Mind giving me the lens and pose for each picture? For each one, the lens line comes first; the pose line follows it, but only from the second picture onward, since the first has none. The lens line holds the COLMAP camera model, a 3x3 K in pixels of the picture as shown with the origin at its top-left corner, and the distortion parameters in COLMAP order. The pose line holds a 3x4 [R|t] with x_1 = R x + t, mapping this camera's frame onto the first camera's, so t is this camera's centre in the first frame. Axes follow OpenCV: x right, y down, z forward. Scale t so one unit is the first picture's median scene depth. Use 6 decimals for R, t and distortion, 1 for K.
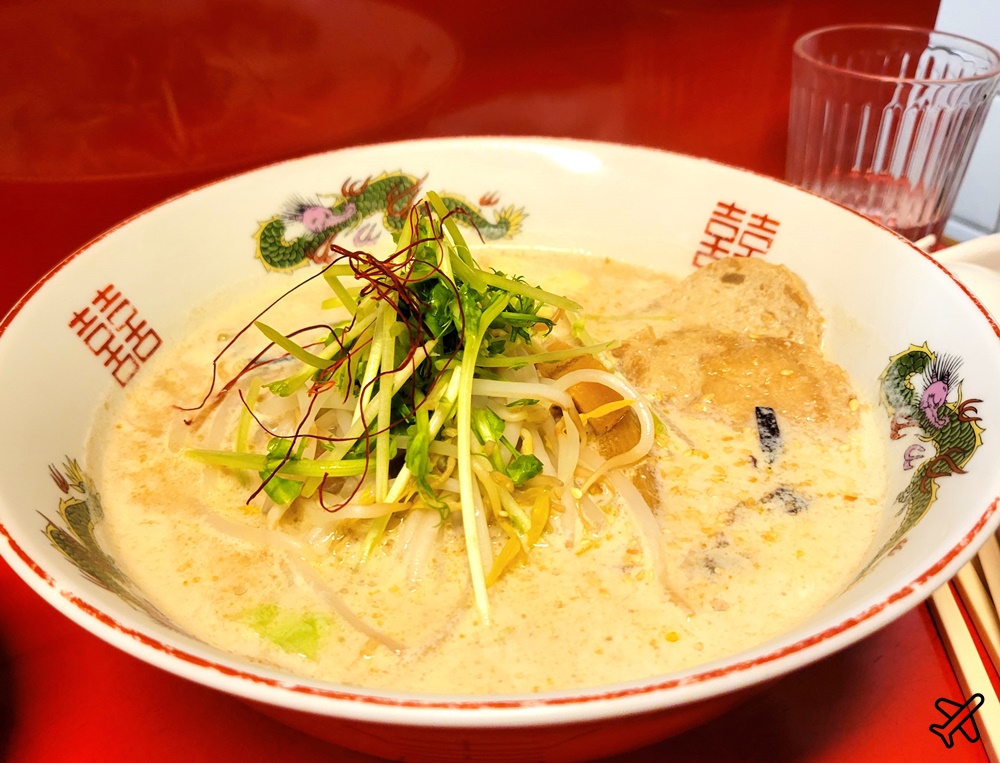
lens RADIAL K [[757.0, 0, 500.3], [0, 757.0, 383.5], [0, 0, 1]] dist [-0.002246, 0.004102]
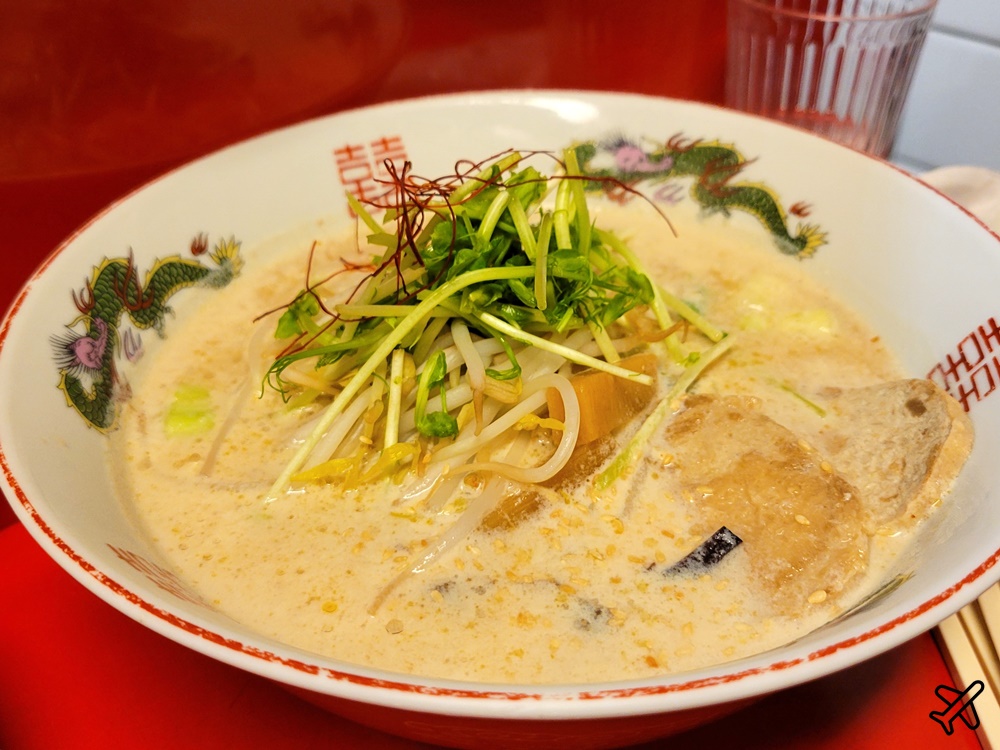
lens RADIAL K [[769.1, 0, 500.1], [0, 769.1, 373.2], [0, 0, 1]] dist [-0.011283, 0.005827]
pose [[0.714425, 0.494672, -0.494870, 0.270855], [-0.467411, 0.863695, 0.188565, -0.085194], [0.520694, 0.096592, 0.848261, 0.086147]]
